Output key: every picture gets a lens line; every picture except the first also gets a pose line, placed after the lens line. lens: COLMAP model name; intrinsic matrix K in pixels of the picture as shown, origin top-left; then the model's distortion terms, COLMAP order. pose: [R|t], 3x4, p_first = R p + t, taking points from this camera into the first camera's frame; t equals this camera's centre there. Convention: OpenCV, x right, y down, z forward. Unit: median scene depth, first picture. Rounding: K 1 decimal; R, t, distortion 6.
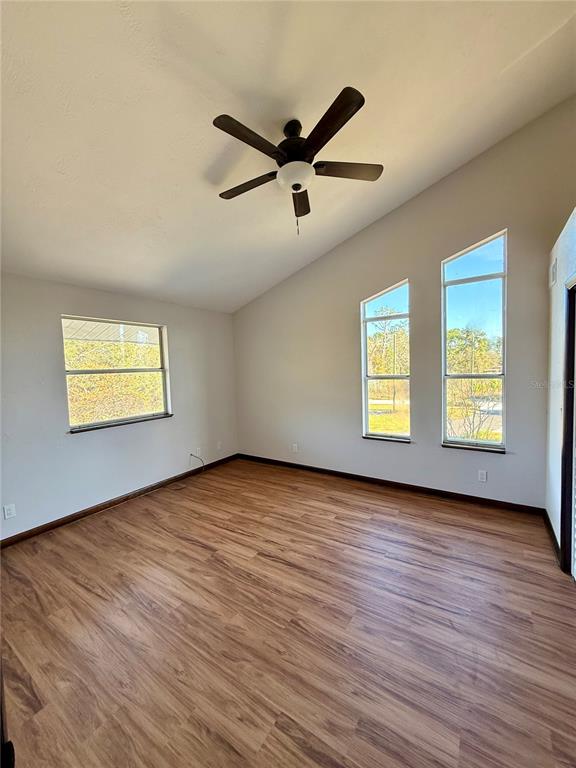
lens RADIAL K [[307.2, 0, 285.1], [0, 307.2, 383.0], [0, 0, 1]] dist [-0.002376, -0.000611]
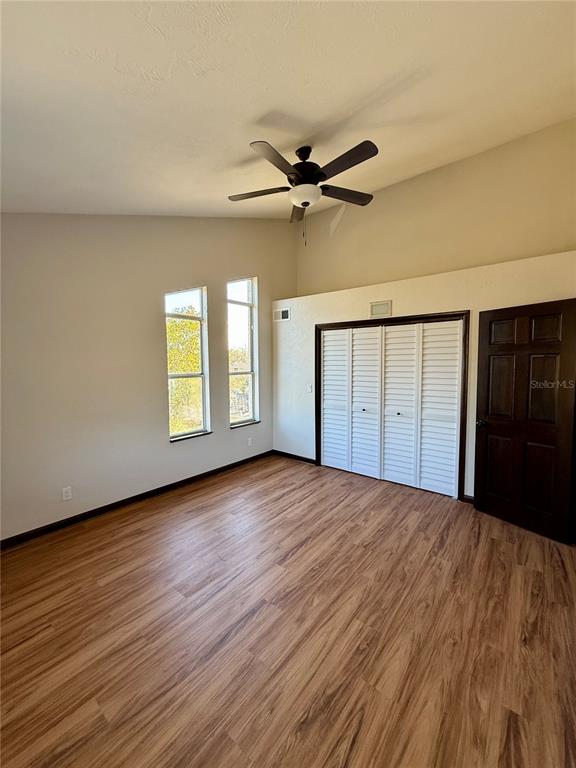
lens RADIAL K [[307.2, 0, 291.7], [0, 307.2, 385.1], [0, 0, 1]] dist [-0.002376, -0.000611]
pose [[0.074409, -0.043853, 0.996263, -1.065152], [0.058736, 0.997491, 0.039520, -0.012751], [-0.995497, 0.055576, 0.076798, 0.943891]]
